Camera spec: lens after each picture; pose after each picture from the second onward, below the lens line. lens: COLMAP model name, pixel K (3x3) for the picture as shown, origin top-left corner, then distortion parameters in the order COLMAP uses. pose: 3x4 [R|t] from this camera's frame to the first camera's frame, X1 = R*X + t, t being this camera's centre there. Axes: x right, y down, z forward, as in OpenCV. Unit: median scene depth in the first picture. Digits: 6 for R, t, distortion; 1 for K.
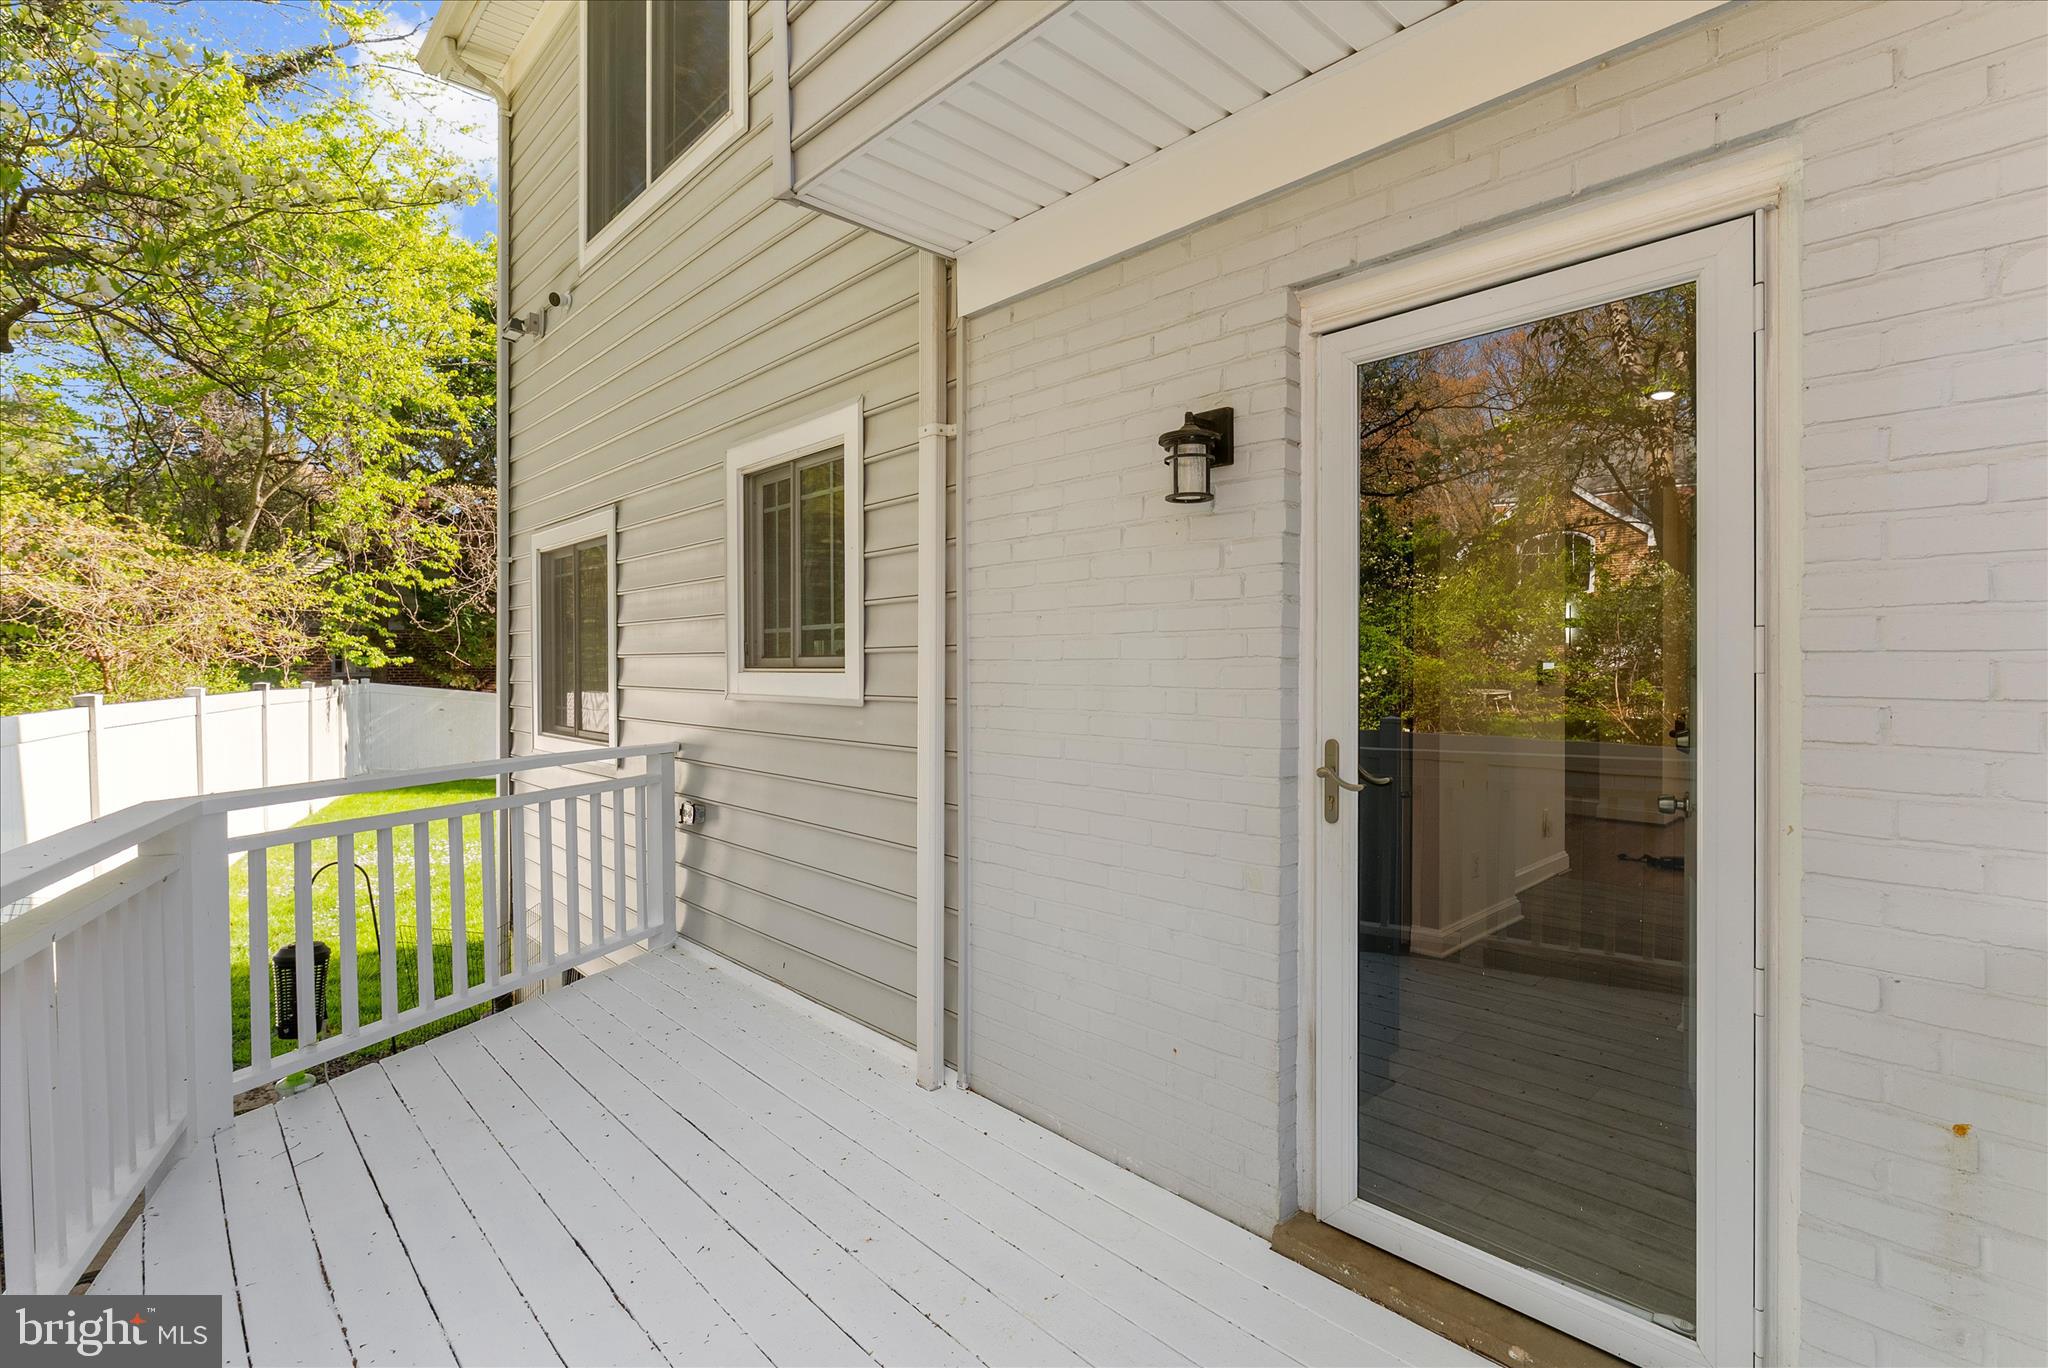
lens RADIAL K [[940.9, 0, 1020.2], [0, 940.9, 679.4], [0, 0, 1]] dist [-0.005529, 0.000778]
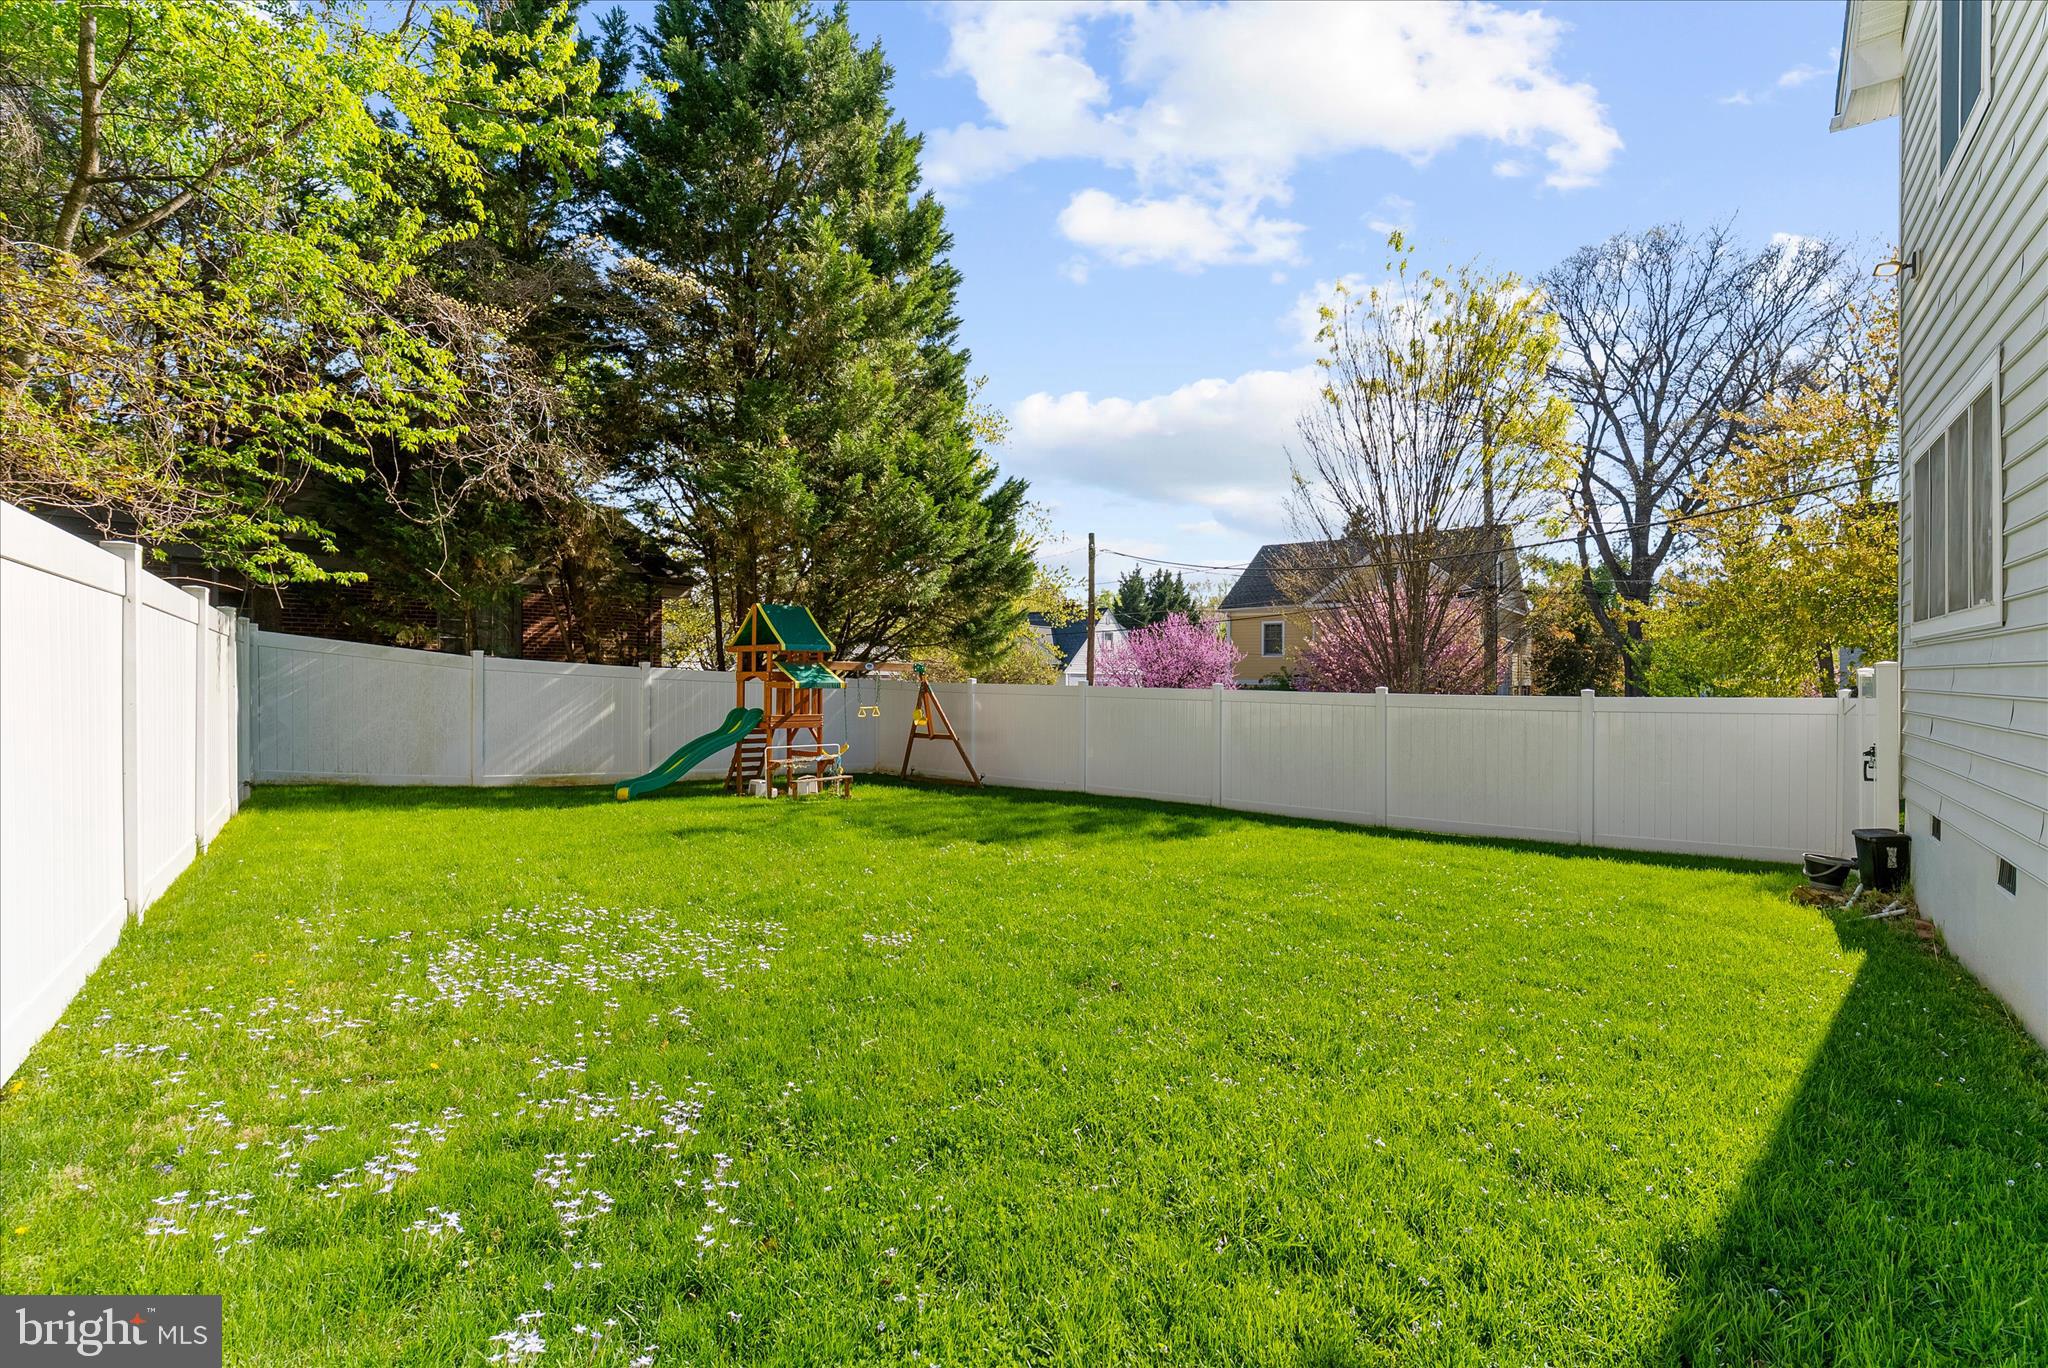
lens RADIAL K [[940.9, 0, 1024.6], [0, 940.9, 681.2], [0, 0, 1]] dist [-0.005529, 0.000778]
pose [[0.984890, 0.011308, 0.172811, -0.367661], [-0.007382, 0.999700, -0.023345, 0.053731], [-0.173023, 0.021717, 0.984678, 0.391480]]
